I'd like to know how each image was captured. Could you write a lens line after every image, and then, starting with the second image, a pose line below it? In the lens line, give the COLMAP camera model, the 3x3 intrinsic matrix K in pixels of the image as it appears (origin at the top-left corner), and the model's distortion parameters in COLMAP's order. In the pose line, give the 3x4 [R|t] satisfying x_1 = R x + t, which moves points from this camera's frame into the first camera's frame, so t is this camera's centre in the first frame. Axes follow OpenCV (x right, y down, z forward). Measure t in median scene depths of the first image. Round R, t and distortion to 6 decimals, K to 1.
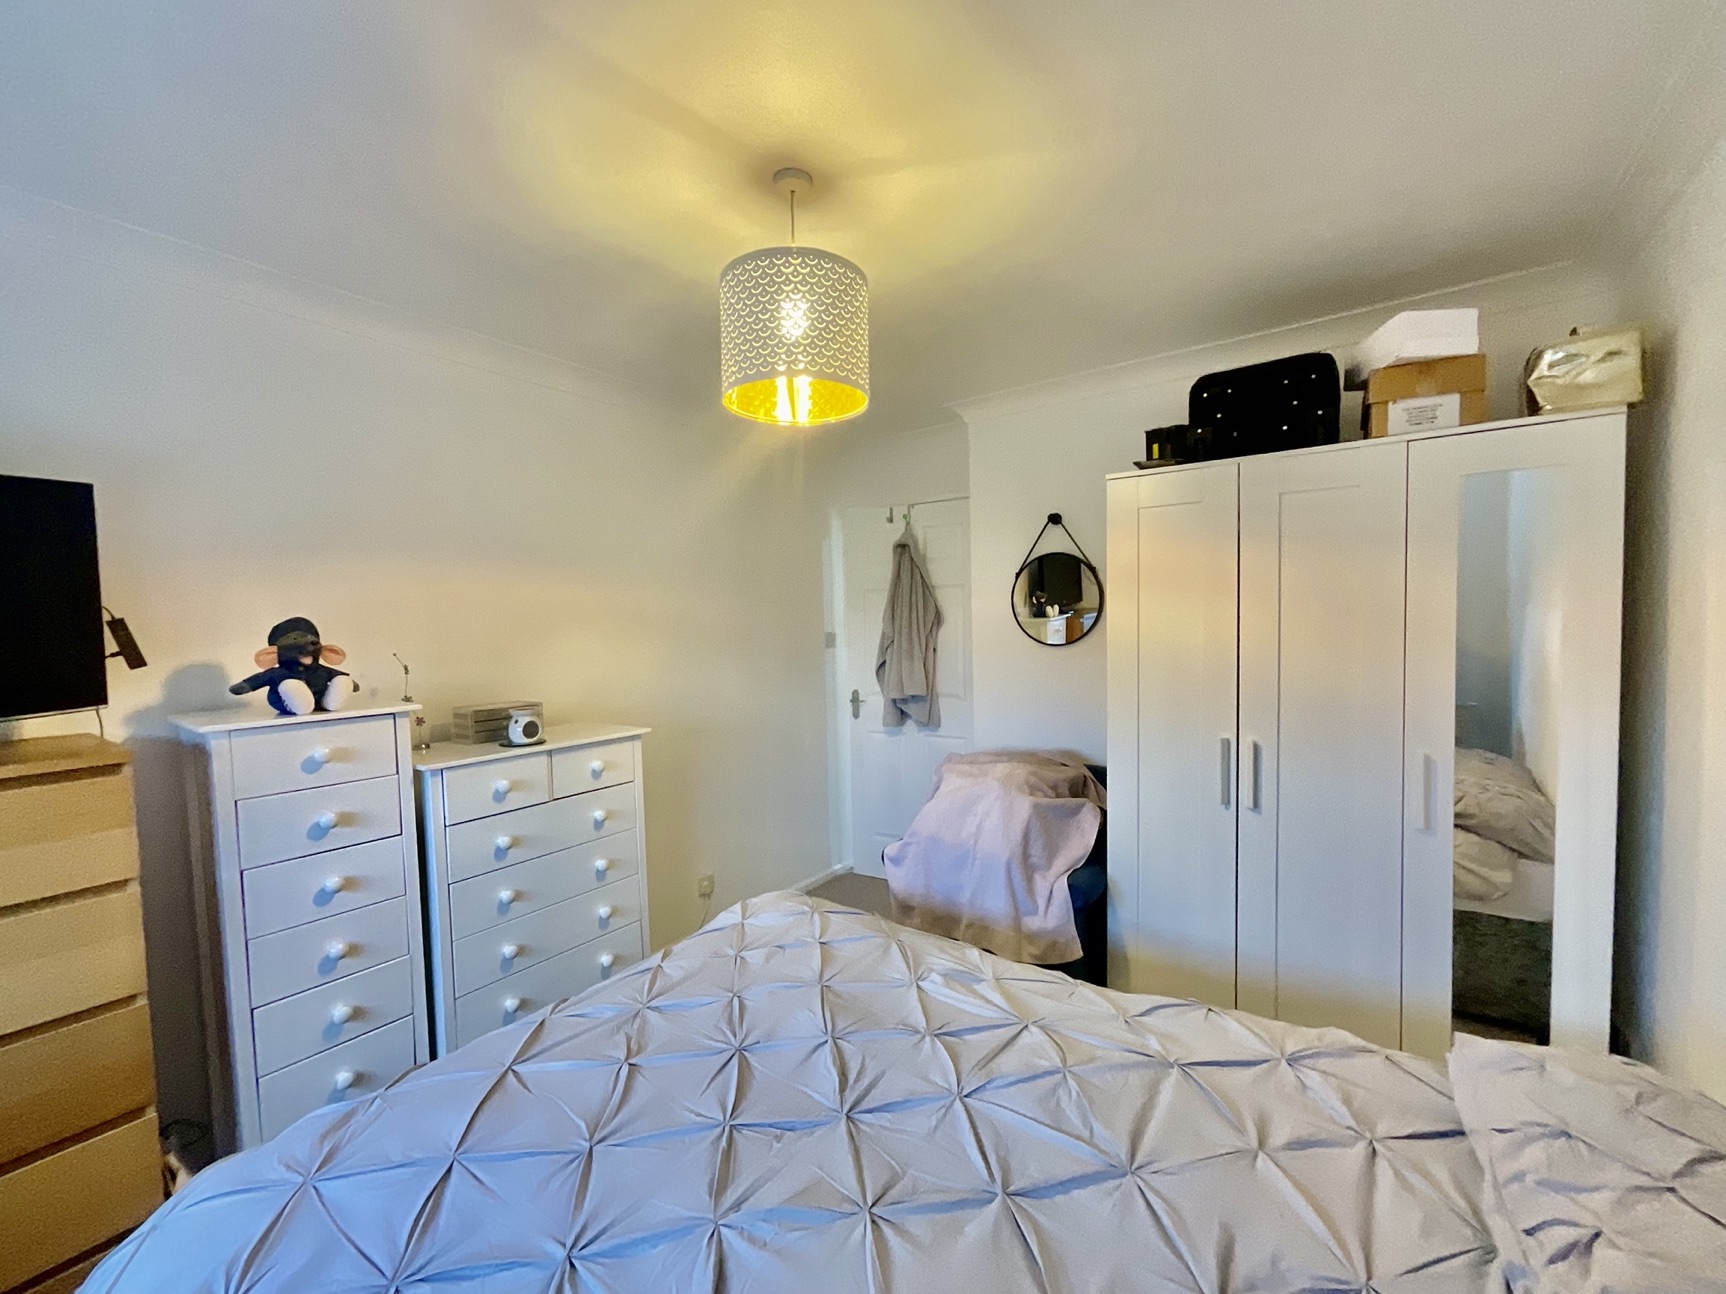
lens RADIAL K [[692.4, 0, 863.6], [0, 692.4, 651.4], [0, 0, 1]] dist [-0.000269, -0.000129]
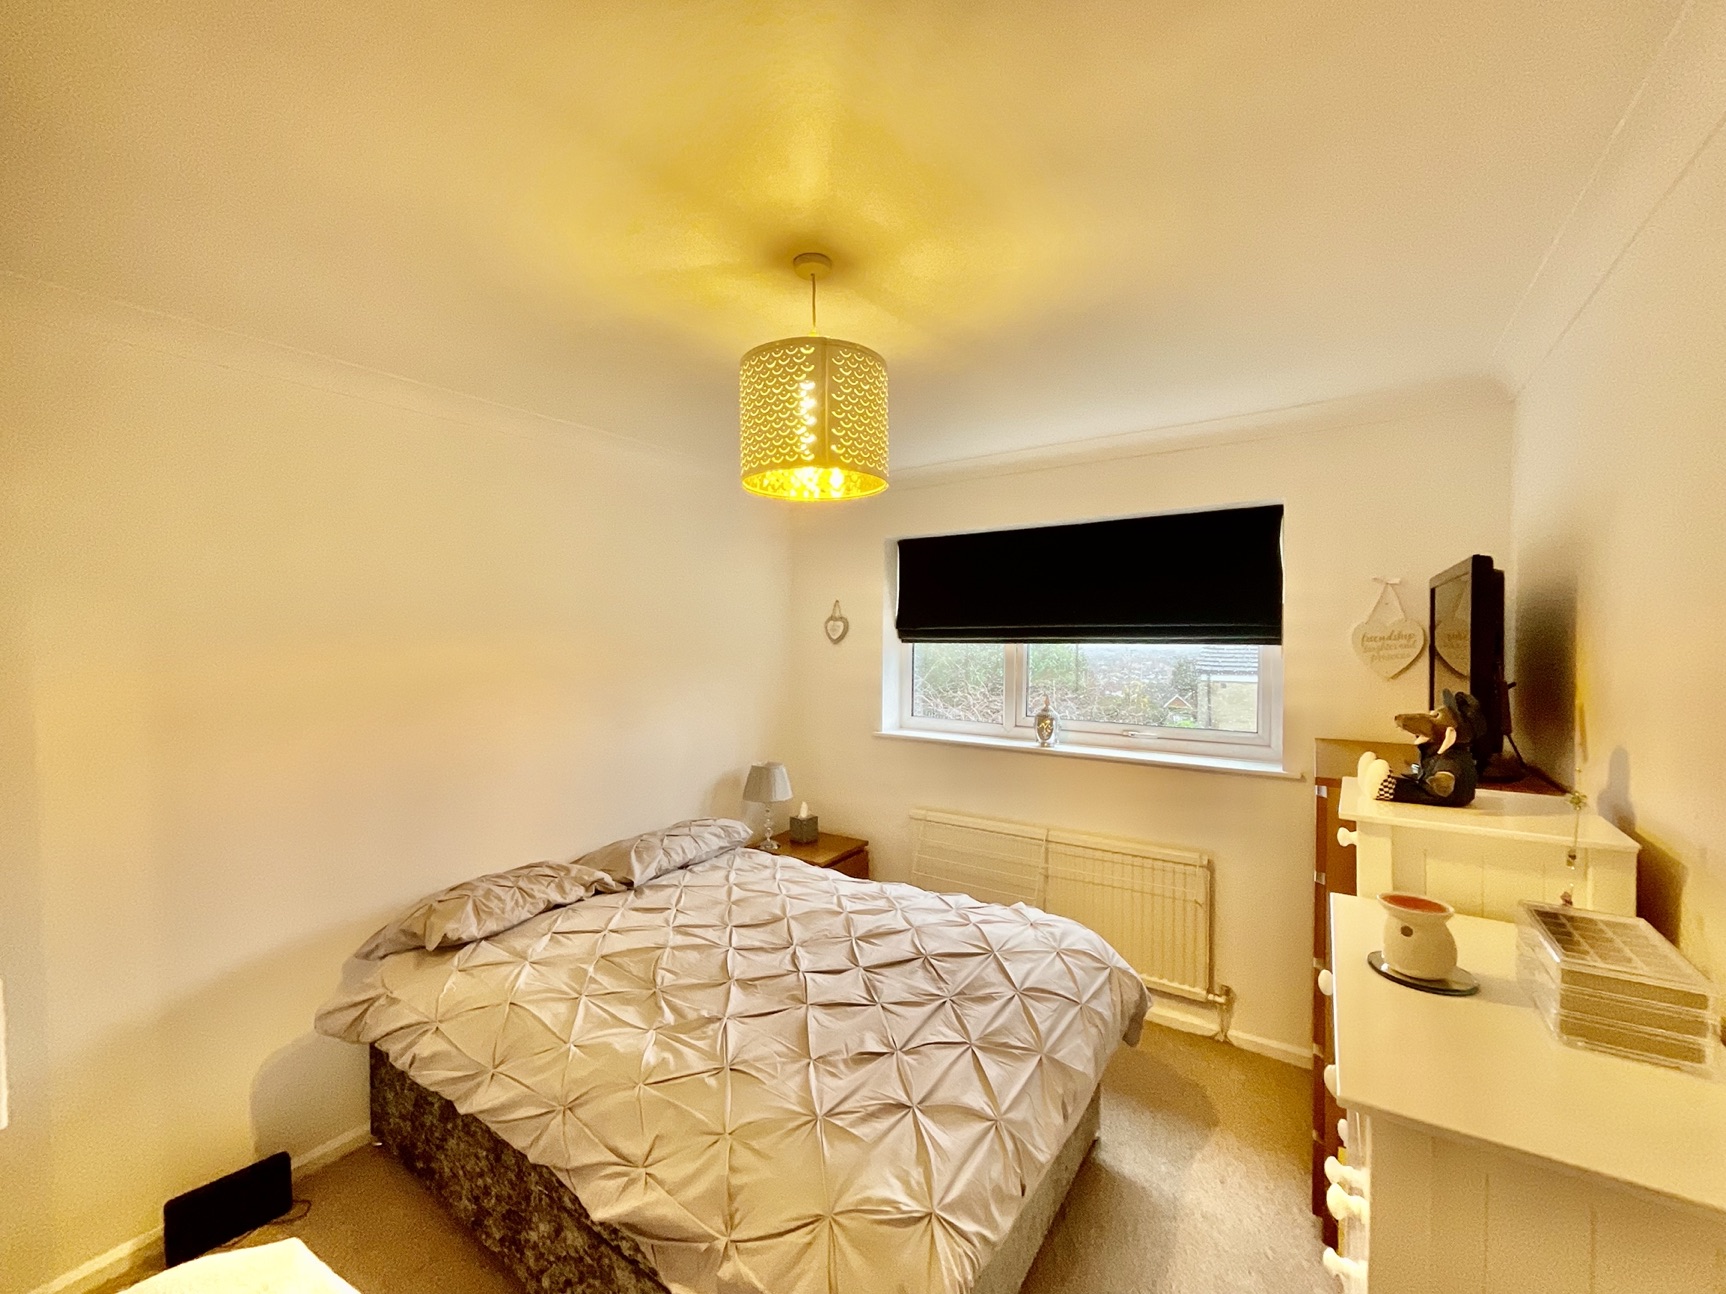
lens RADIAL K [[692.4, 0, 863.6], [0, 692.4, 651.4], [0, 0, 1]] dist [-0.000269, -0.000129]
pose [[-0.999021, 0.026887, -0.035126, -0.119623], [0.024394, 0.997277, 0.069588, -0.185519], [0.036901, 0.068663, -0.996957, 1.944034]]
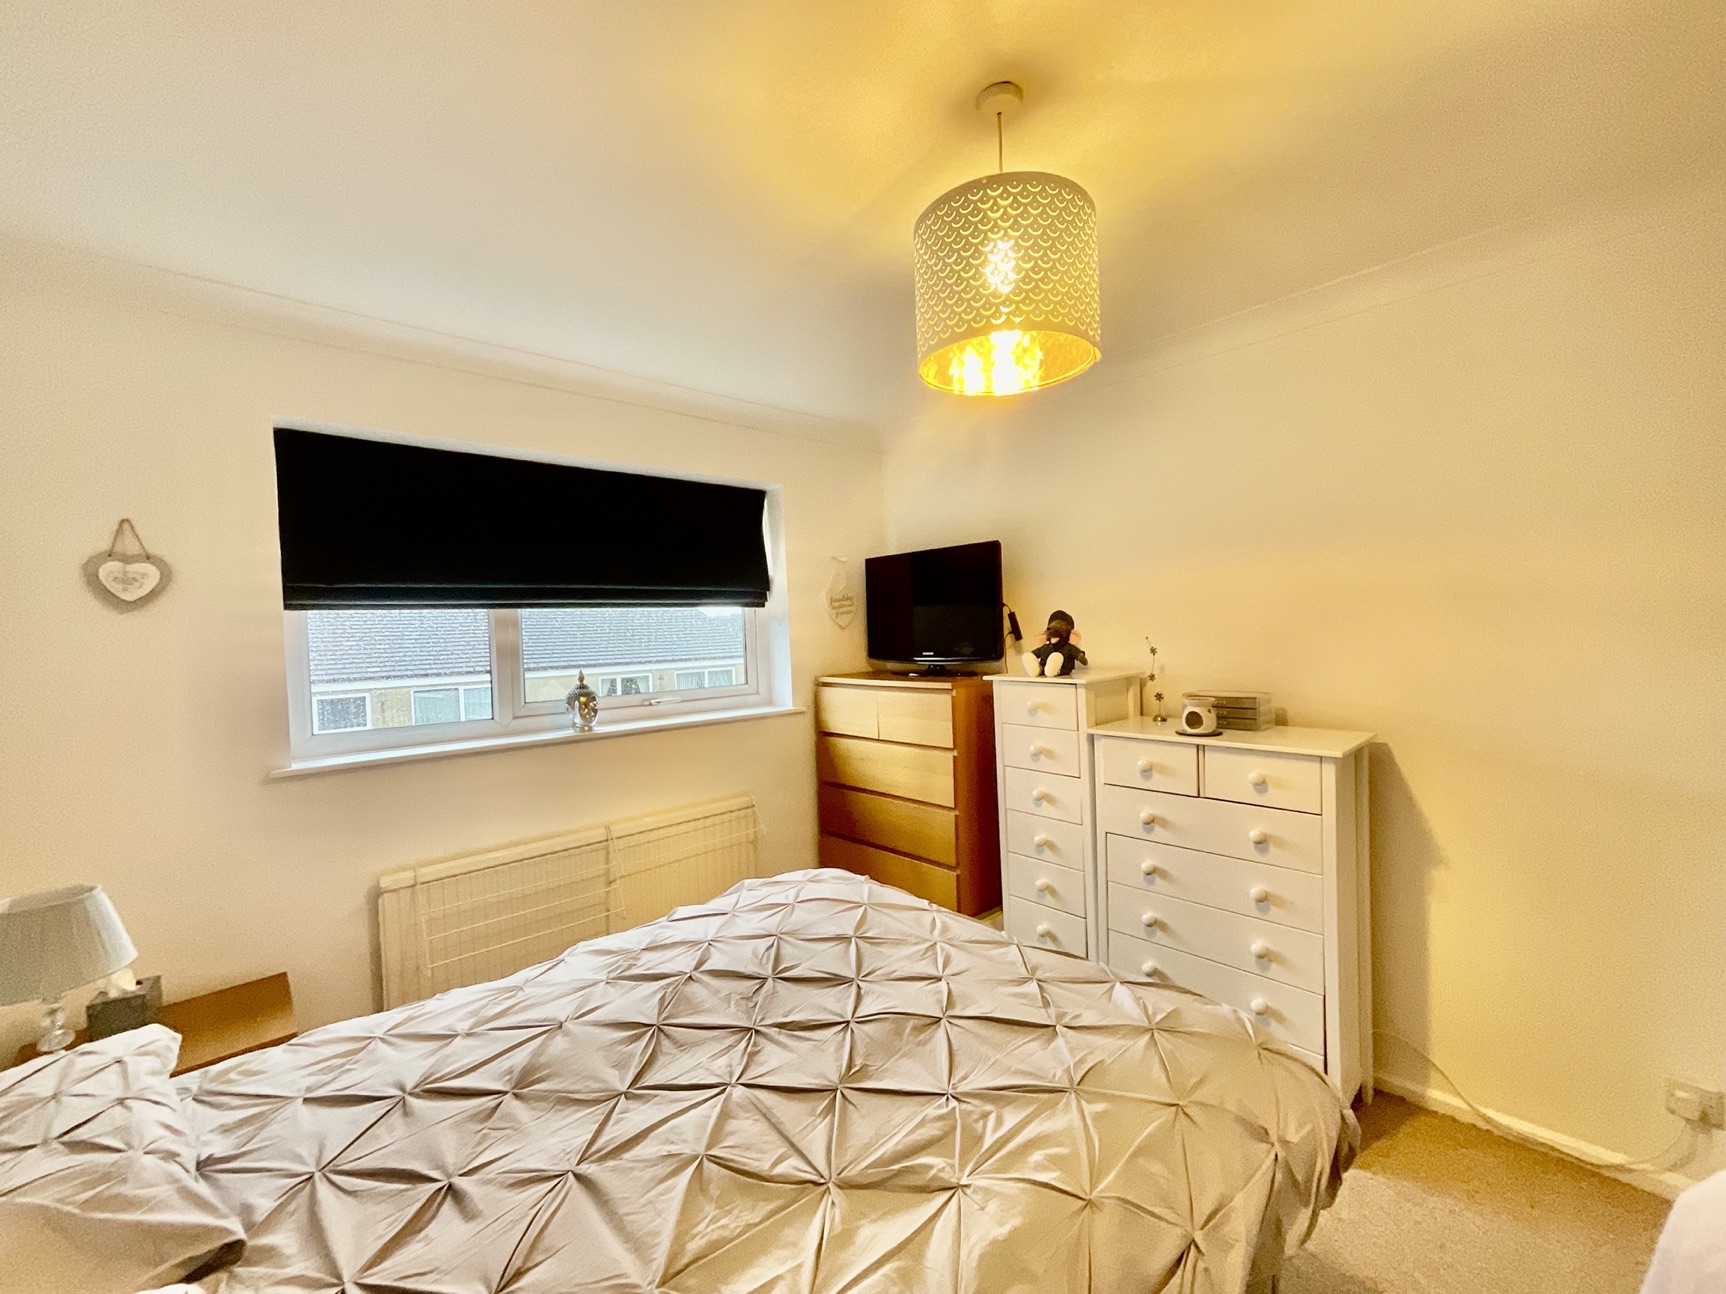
lens RADIAL K [[692.4, 0, 863.6], [0, 692.4, 651.4], [0, 0, 1]] dist [-0.000269, -0.000129]
pose [[-0.199994, 0.064070, -0.977700, 0.754039], [-0.004764, 0.997784, 0.066361, -0.062601], [0.979786, 0.017930, -0.199245, 0.971537]]
